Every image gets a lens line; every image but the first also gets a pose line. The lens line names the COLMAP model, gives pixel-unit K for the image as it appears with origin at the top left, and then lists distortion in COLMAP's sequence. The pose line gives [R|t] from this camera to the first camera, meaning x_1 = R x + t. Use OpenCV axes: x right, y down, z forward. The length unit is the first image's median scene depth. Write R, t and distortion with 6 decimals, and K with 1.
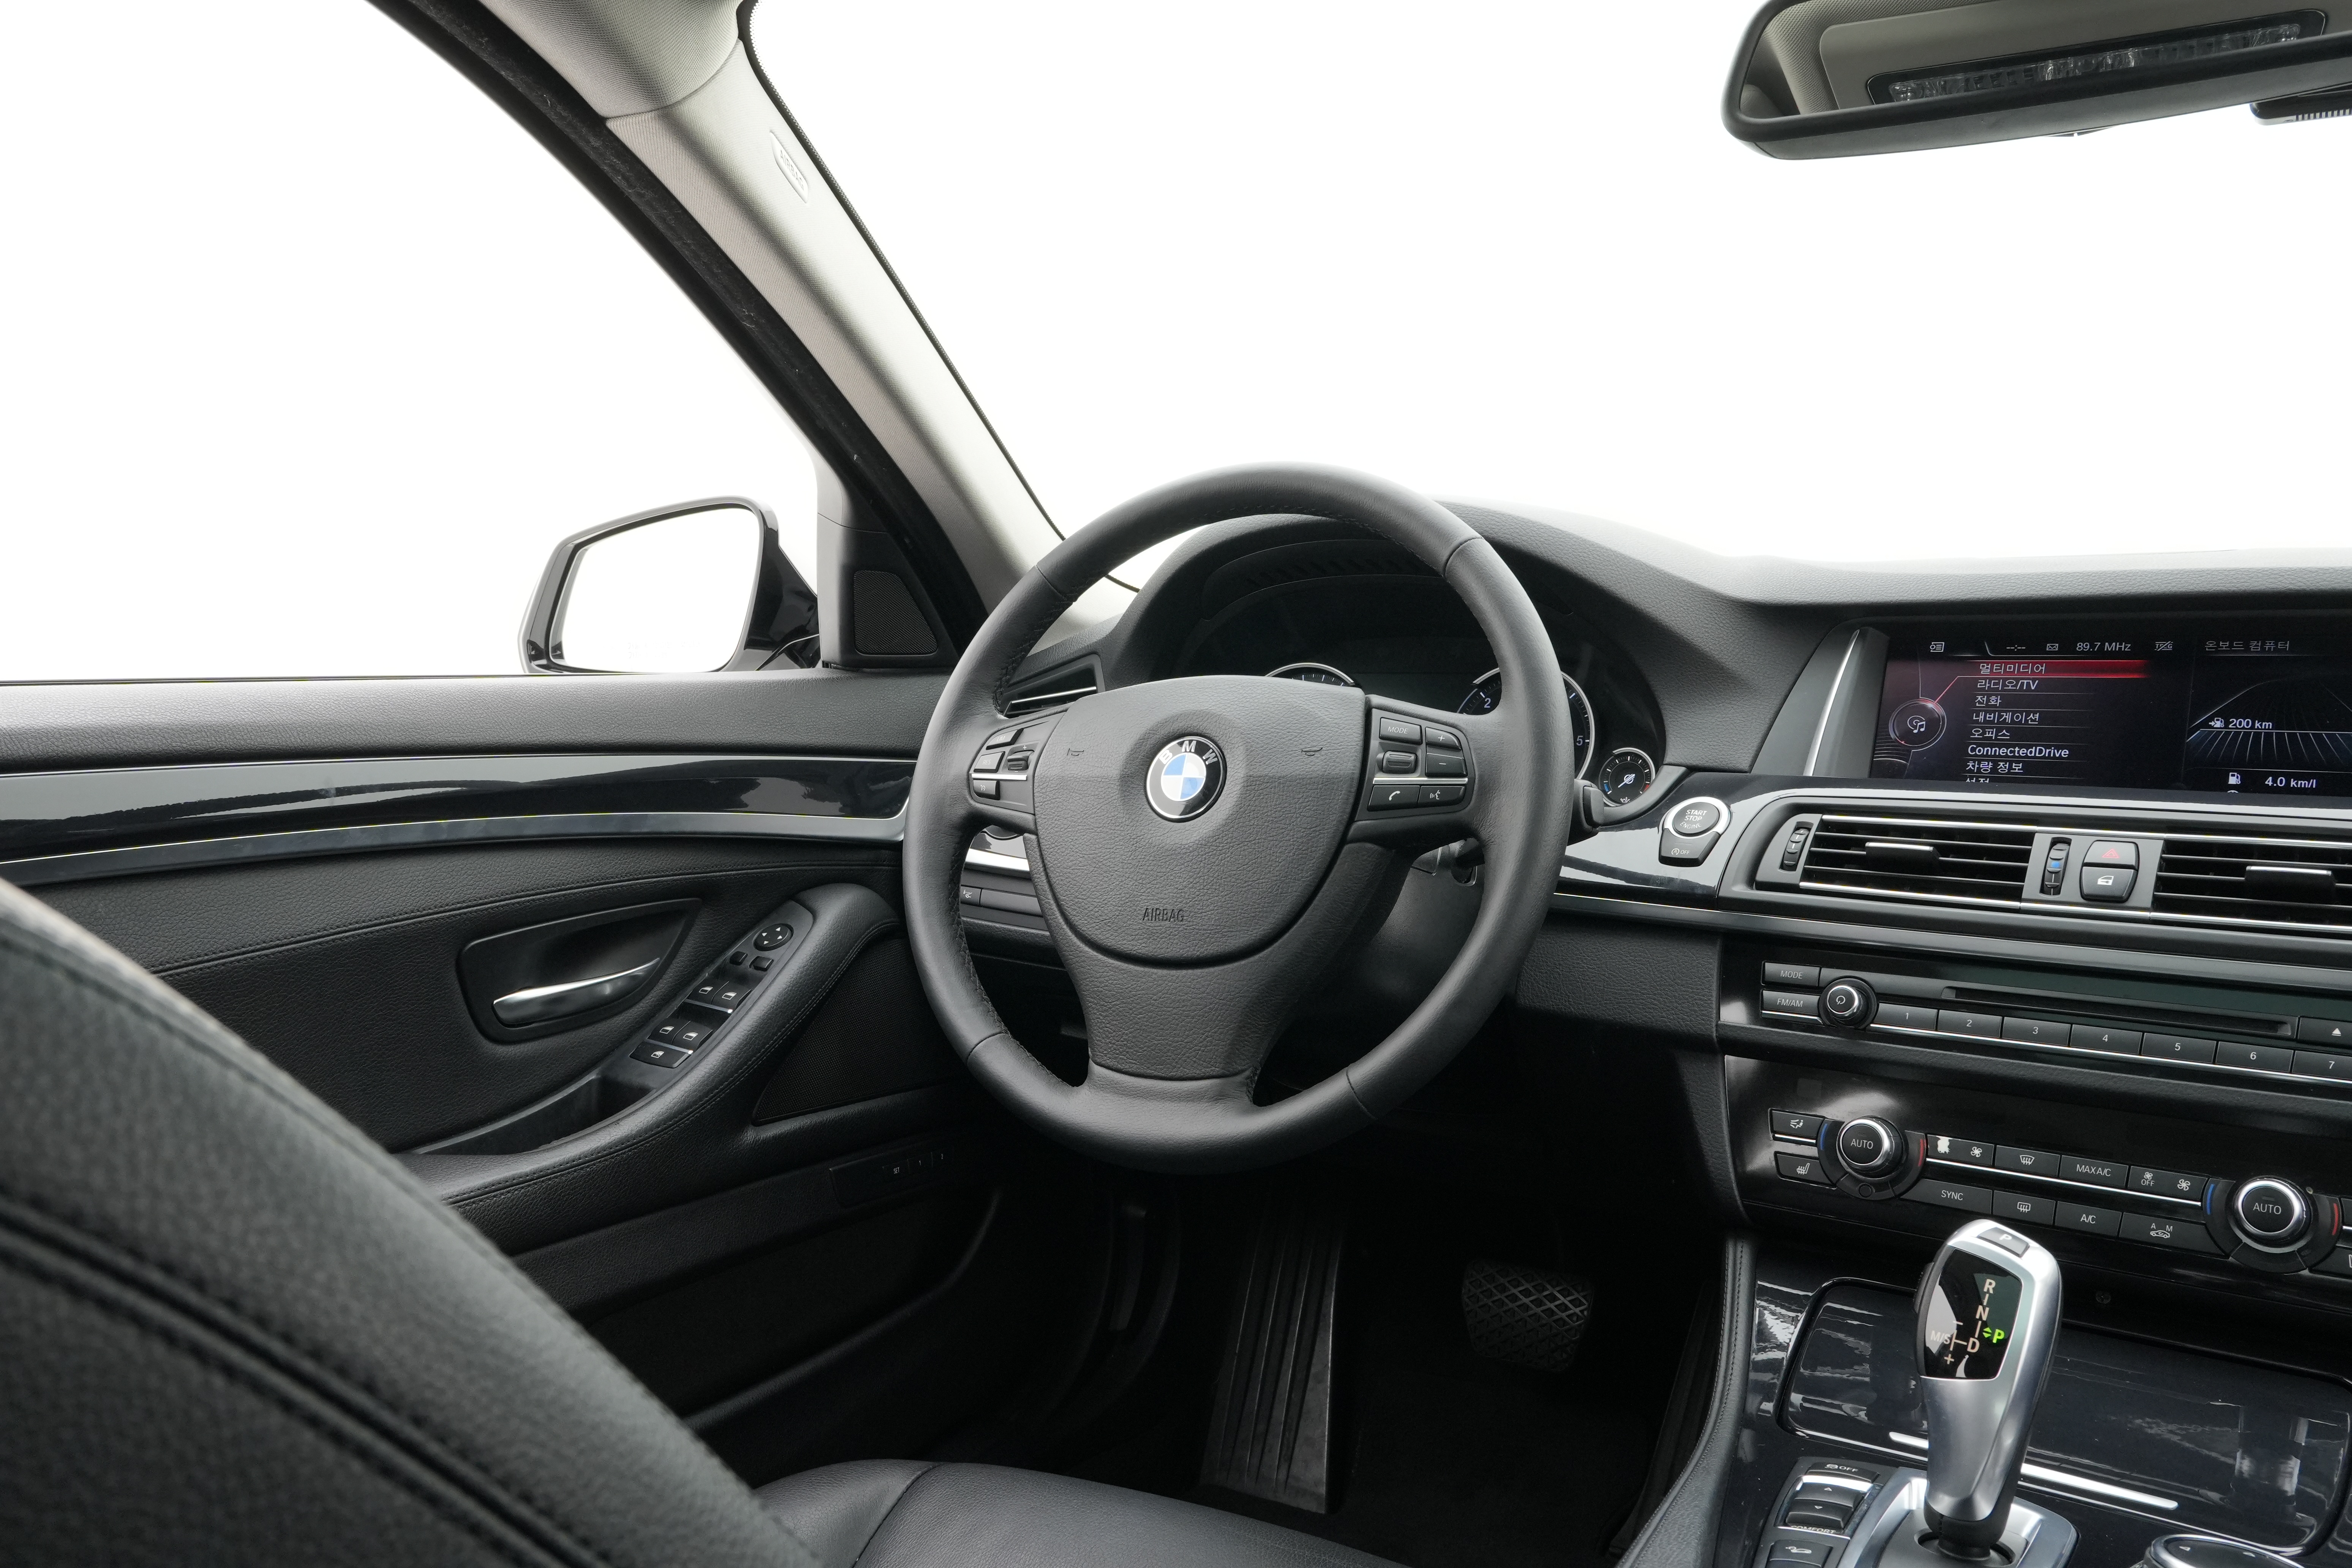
lens RADIAL K [[1796.8, 0, 1178.5], [0, 1796.8, 781.1], [0, 0, 1]] dist [-0.026594, 0.042696]
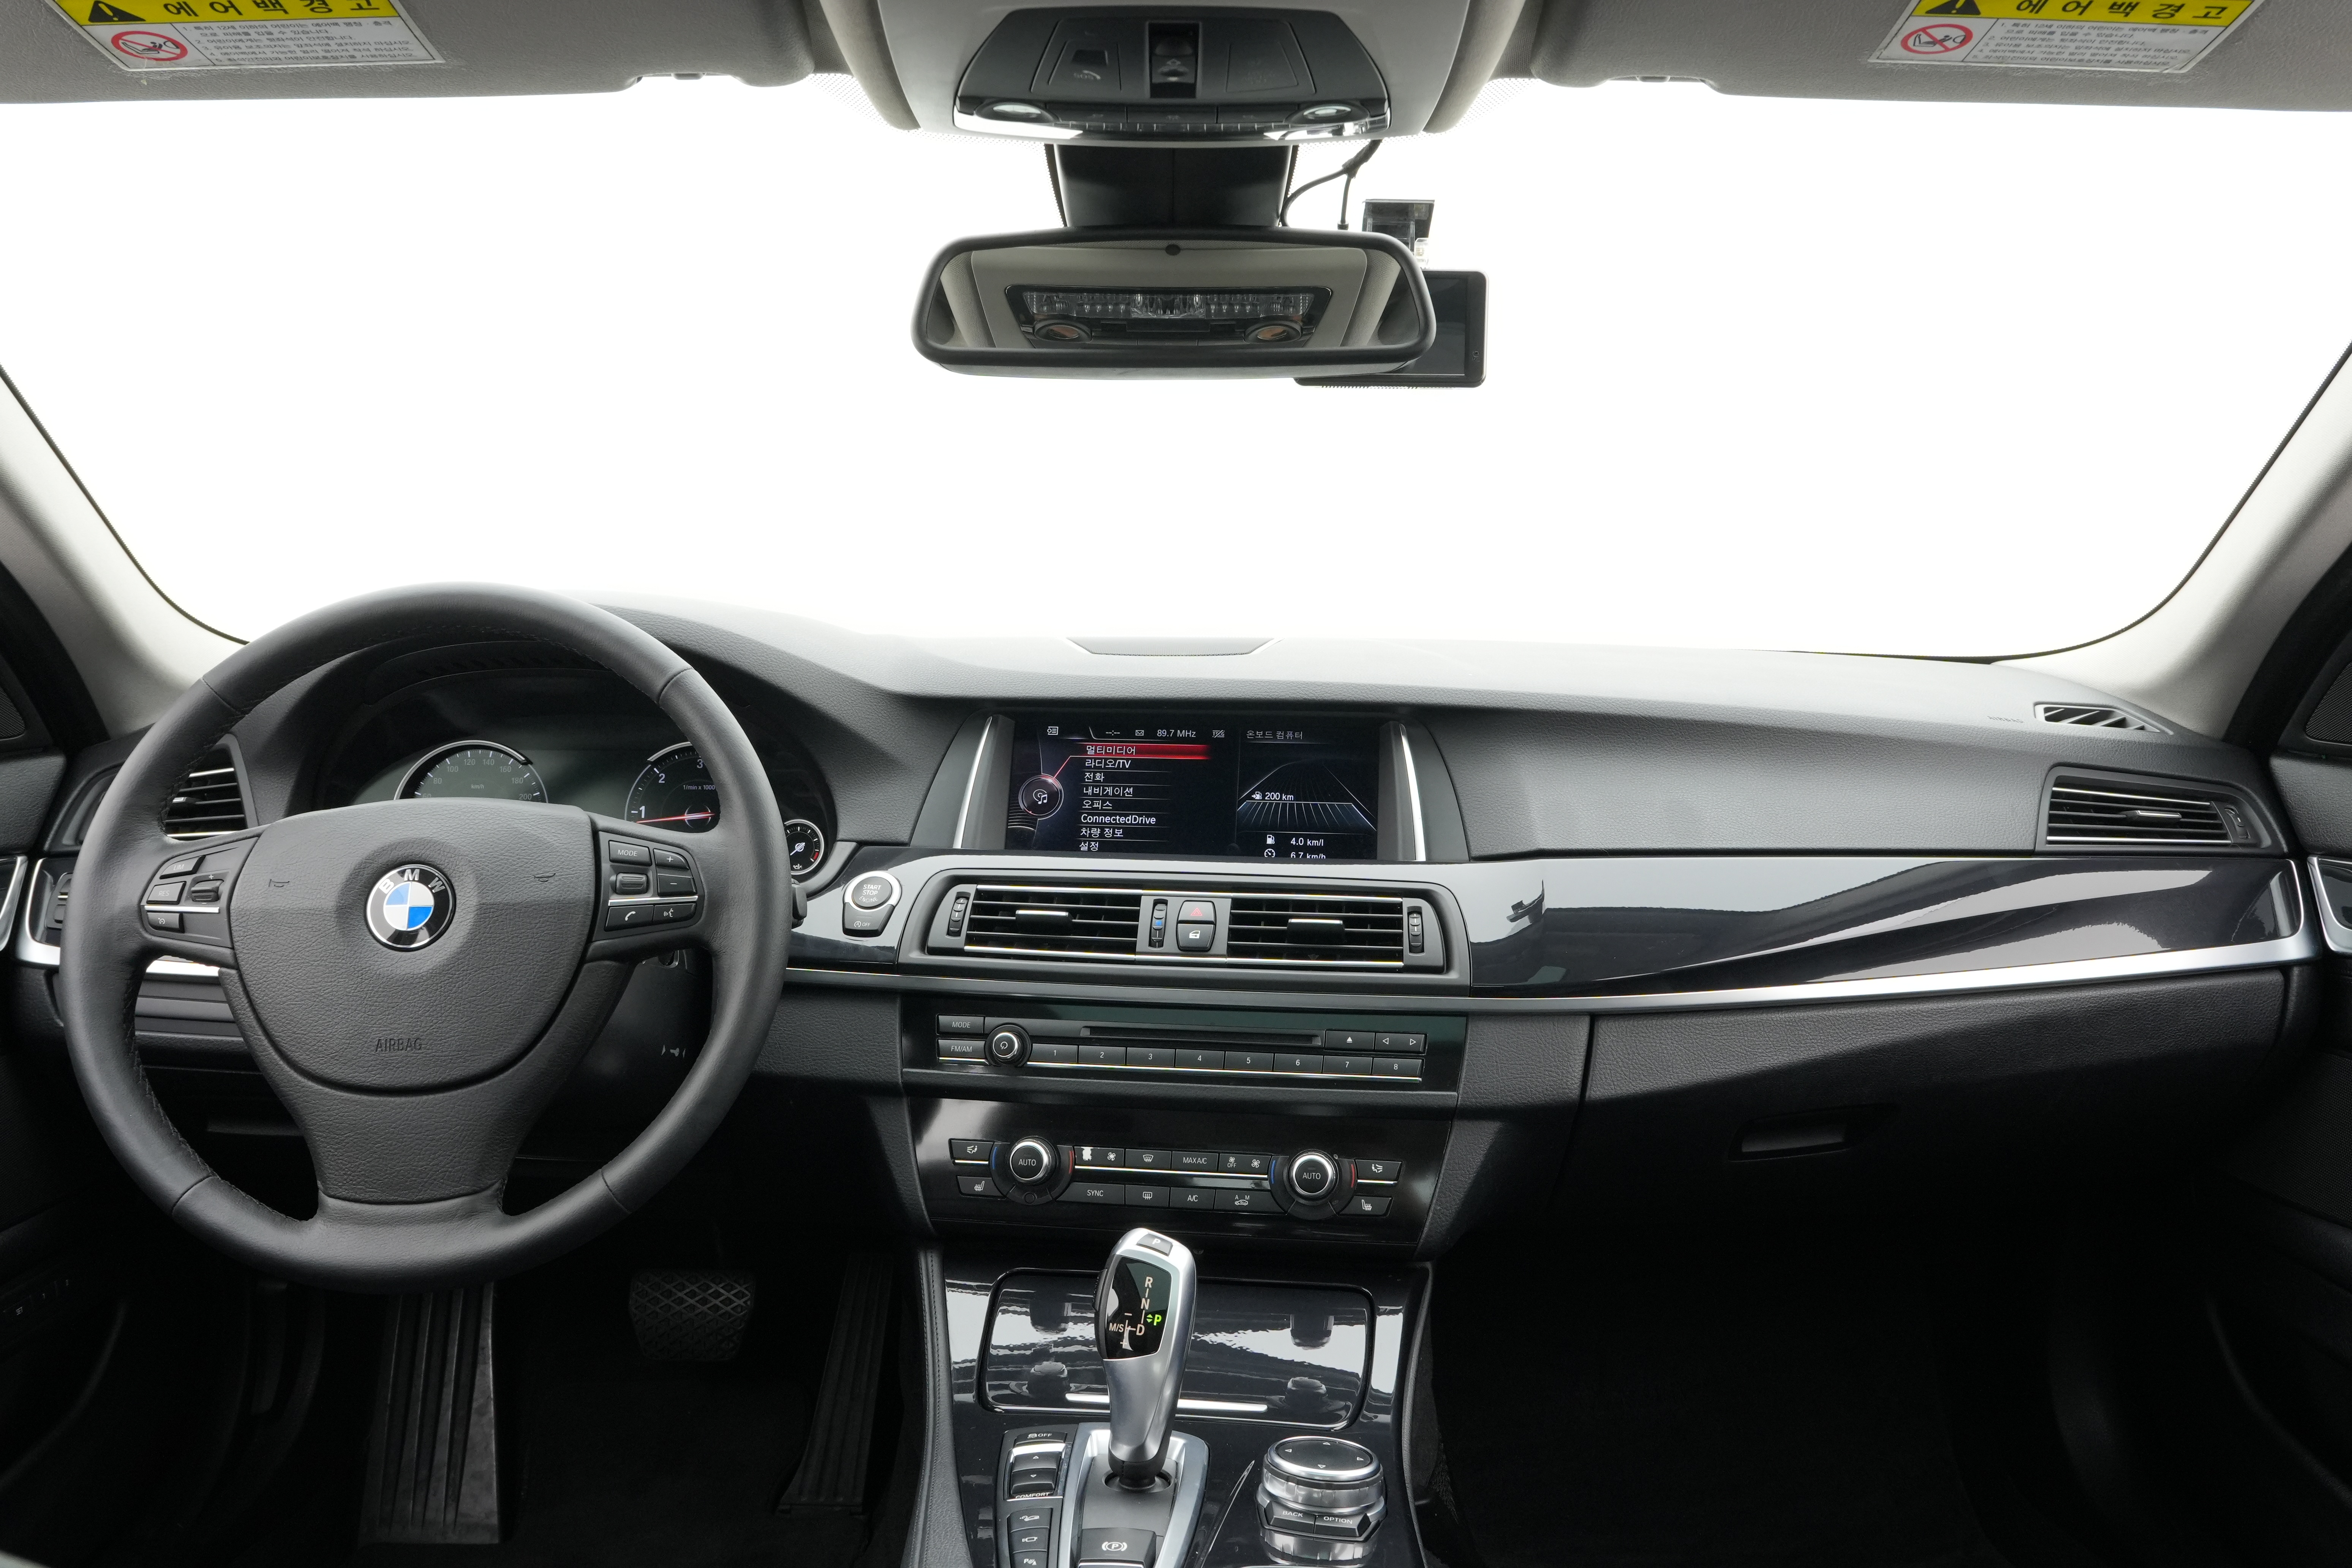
lens RADIAL K [[1796.8, 0, 1189.6], [0, 1796.8, 782.5], [0, 0, 1]] dist [-0.026594, 0.042696]
pose [[0.856927, -0.050596, 0.512948, -0.134866], [0.023607, 0.997979, 0.059000, -0.121632], [-0.514897, -0.038449, 0.856390, -0.097653]]
